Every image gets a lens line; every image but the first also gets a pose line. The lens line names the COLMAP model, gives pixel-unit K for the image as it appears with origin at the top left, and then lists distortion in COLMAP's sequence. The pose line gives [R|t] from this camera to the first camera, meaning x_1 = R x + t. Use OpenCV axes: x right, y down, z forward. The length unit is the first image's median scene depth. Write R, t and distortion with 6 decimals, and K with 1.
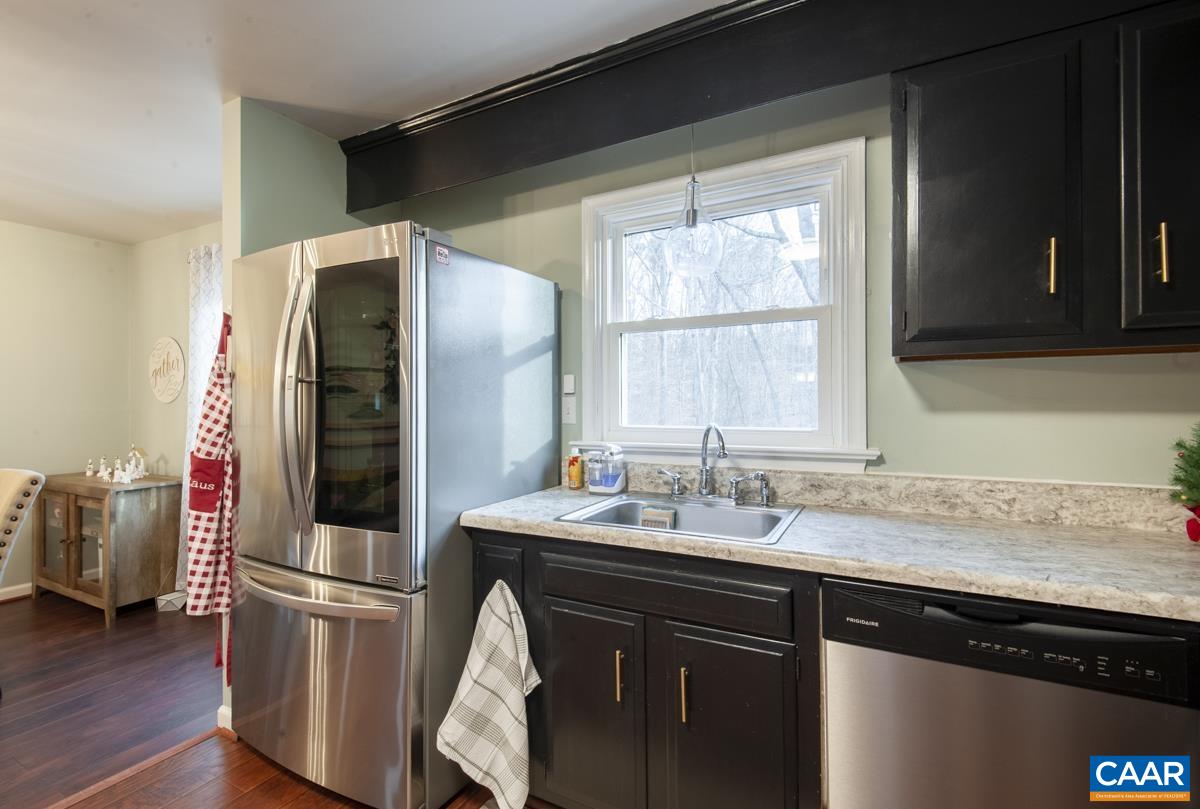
lens RADIAL K [[546.0, 0, 601.7], [0, 546.0, 397.8], [0, 0, 1]] dist [0.008774, -0.002752]
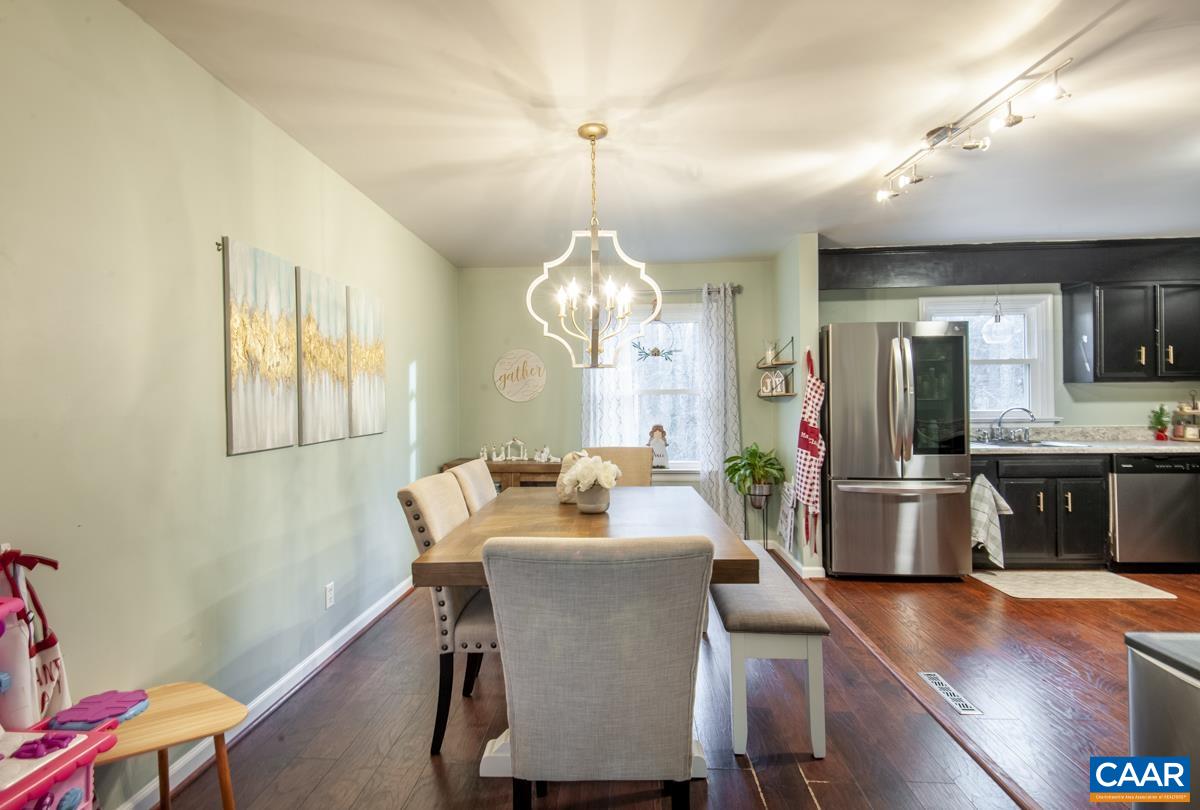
lens RADIAL K [[546.0, 0, 597.7], [0, 546.0, 403.0], [0, 0, 1]] dist [0.008774, -0.002752]
pose [[0.909420, -0.003830, 0.415861, -2.545471], [0.000950, 0.999974, 0.007133, 0.008071], [-0.415877, -0.006092, 0.909400, -0.444760]]
